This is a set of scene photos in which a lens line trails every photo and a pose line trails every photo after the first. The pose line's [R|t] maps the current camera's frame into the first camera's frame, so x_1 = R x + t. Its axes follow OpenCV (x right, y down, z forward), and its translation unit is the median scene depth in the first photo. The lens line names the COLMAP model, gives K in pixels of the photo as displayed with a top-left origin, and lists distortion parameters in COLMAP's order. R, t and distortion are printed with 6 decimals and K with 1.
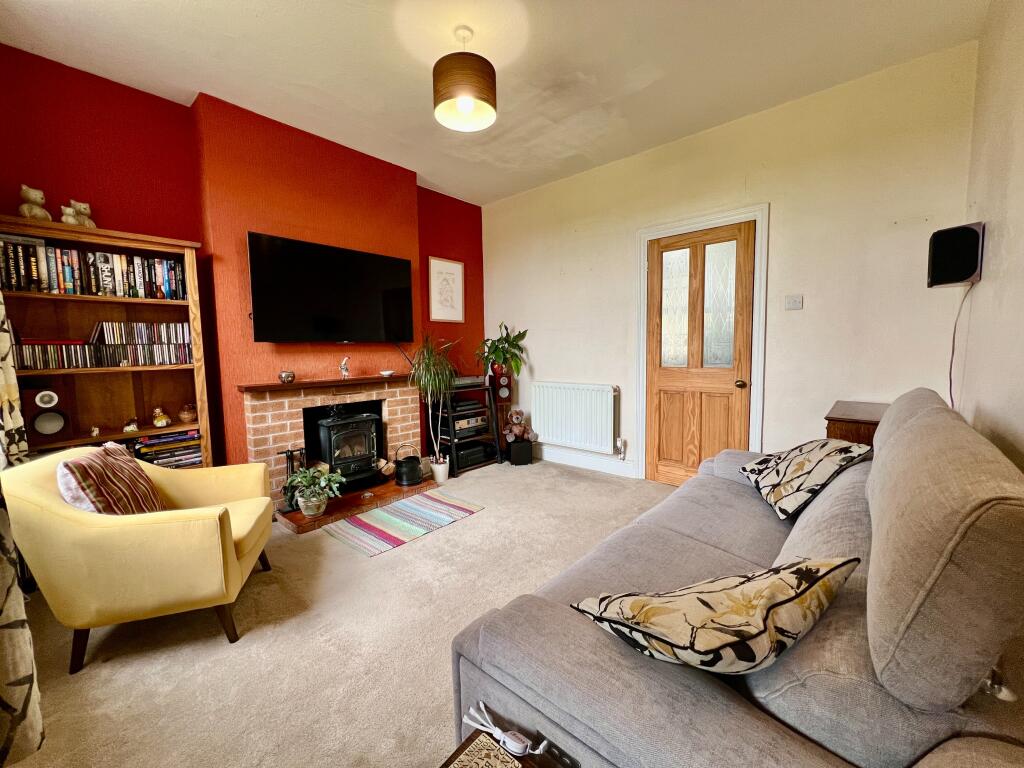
lens RADIAL K [[410.7, 0, 510.9], [0, 410.7, 382.1], [0, 0, 1]] dist [-0.000376, -0.000093]
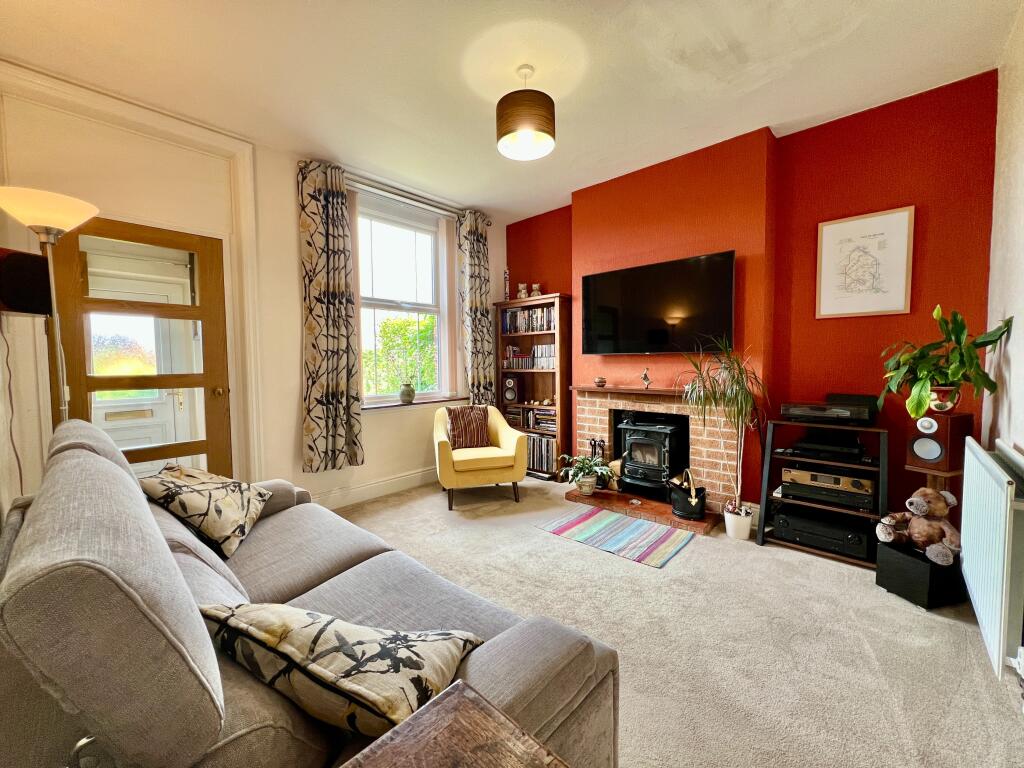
lens RADIAL K [[410.7, 0, 510.9], [0, 410.7, 382.1], [0, 0, 1]] dist [-0.000376, -0.000093]
pose [[-0.020291, 0.065158, -0.997669, 0.732604], [-0.073951, 0.995043, 0.066491, -0.076820], [0.997055, 0.075128, -0.015371, 0.752679]]
